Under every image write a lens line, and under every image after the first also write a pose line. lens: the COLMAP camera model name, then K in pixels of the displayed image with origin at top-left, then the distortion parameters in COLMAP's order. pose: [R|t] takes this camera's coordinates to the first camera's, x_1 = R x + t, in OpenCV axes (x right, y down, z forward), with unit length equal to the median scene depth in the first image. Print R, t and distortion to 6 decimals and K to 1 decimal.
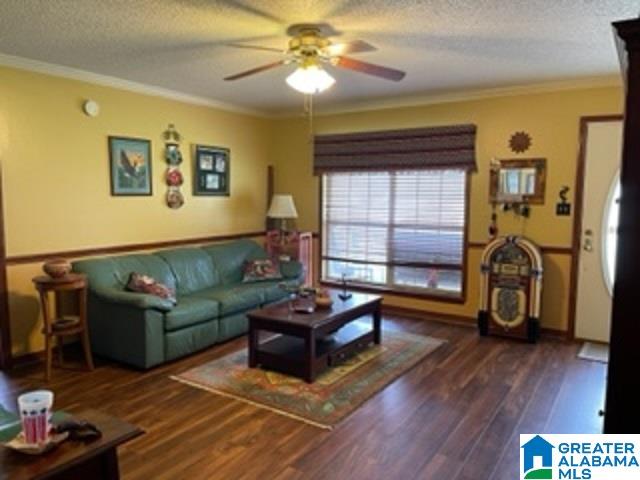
lens RADIAL K [[480.7, 0, 318.0], [0, 480.7, 239.6], [0, 0, 1]] dist [0.050018, -0.073207]
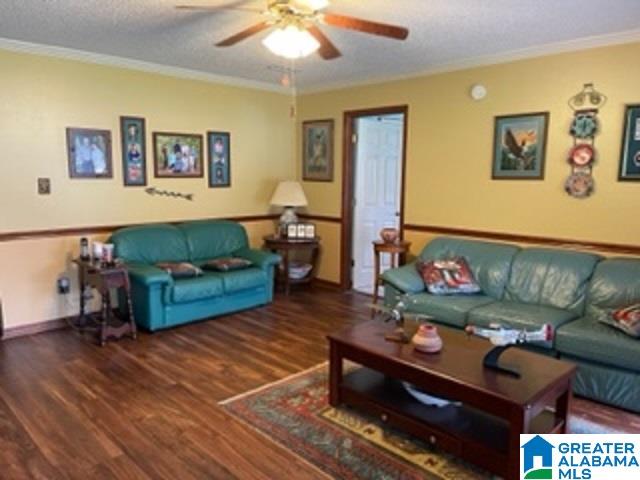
lens RADIAL K [[480.7, 0, 318.4], [0, 480.7, 240.1], [0, 0, 1]] dist [0.050018, -0.073207]
pose [[-0.209539, 0.116960, -0.970780, 0.577256], [-0.116315, 0.982789, 0.143513, -0.067881], [0.970857, 0.142987, -0.192329, 0.851636]]
